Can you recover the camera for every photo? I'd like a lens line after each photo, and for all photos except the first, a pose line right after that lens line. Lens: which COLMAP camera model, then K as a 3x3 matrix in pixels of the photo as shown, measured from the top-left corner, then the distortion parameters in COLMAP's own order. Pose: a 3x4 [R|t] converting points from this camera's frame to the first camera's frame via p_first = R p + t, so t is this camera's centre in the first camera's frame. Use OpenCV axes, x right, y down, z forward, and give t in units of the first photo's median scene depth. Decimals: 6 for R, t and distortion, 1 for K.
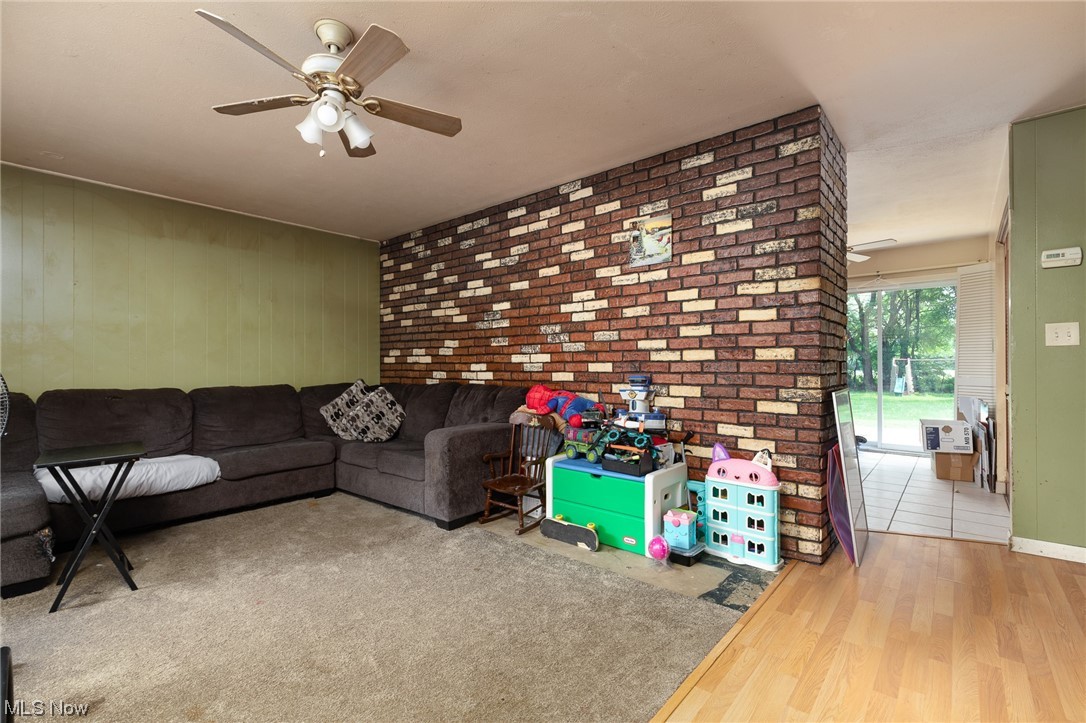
lens RADIAL K [[494.4, 0, 527.4], [0, 494.4, 369.6], [0, 0, 1]] dist [0.009882, -0.001965]
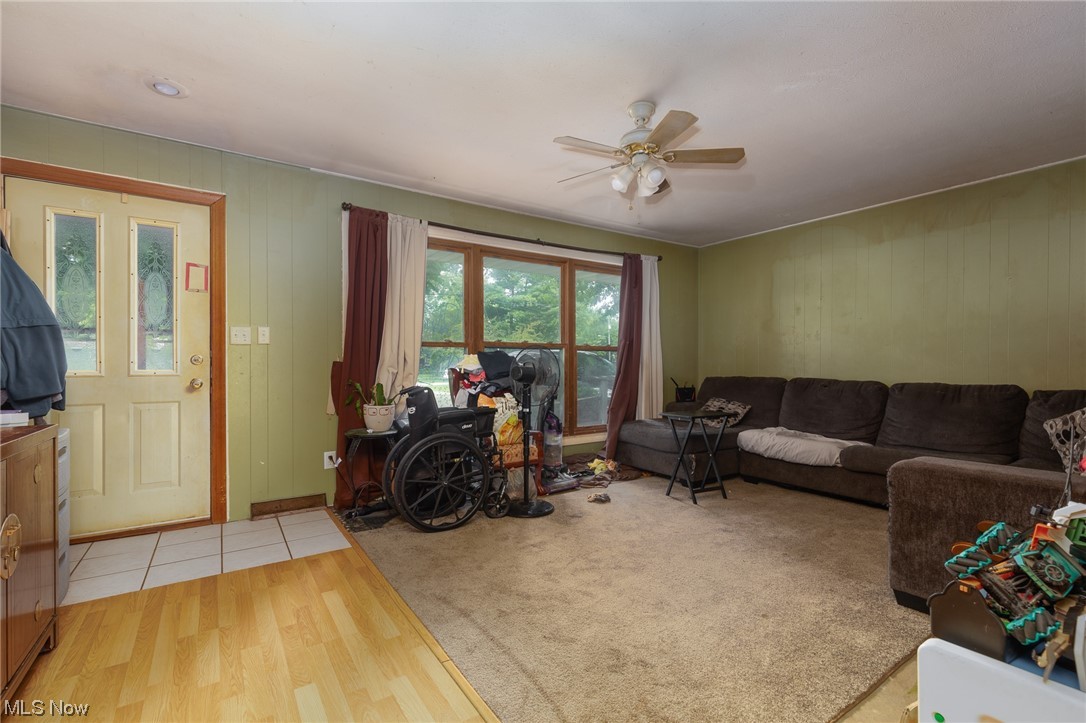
lens RADIAL K [[494.4, 0, 548.2], [0, 494.4, 361.5], [0, 0, 1]] dist [0.009882, -0.001965]
pose [[-0.250043, 0.002788, -0.968231, 0.516340], [-0.006481, 0.999969, 0.004553, -0.005932], [0.968213, 0.007413, -0.250017, 0.585437]]
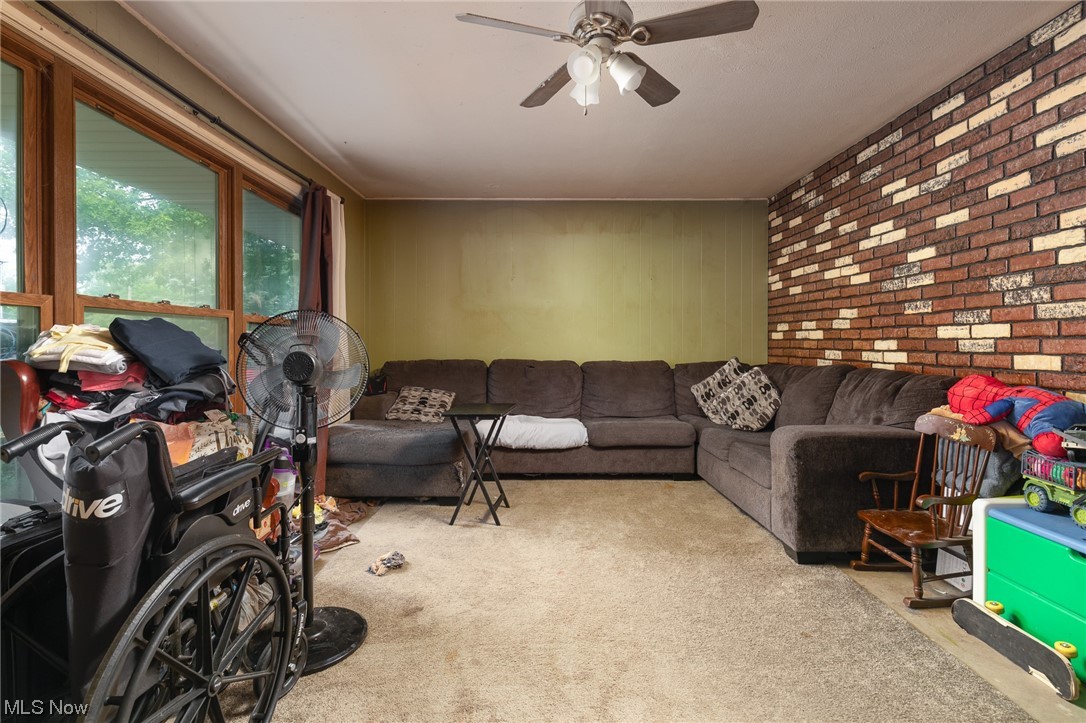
lens RADIAL K [[494.4, 0, 541.9], [0, 494.4, 345.1], [0, 0, 1]] dist [0.009882, -0.001965]
pose [[0.660447, 0.008321, -0.750827, 0.124974], [-0.009731, 0.999949, 0.002521, -0.001986], [0.750810, 0.005641, 0.660494, 0.182753]]
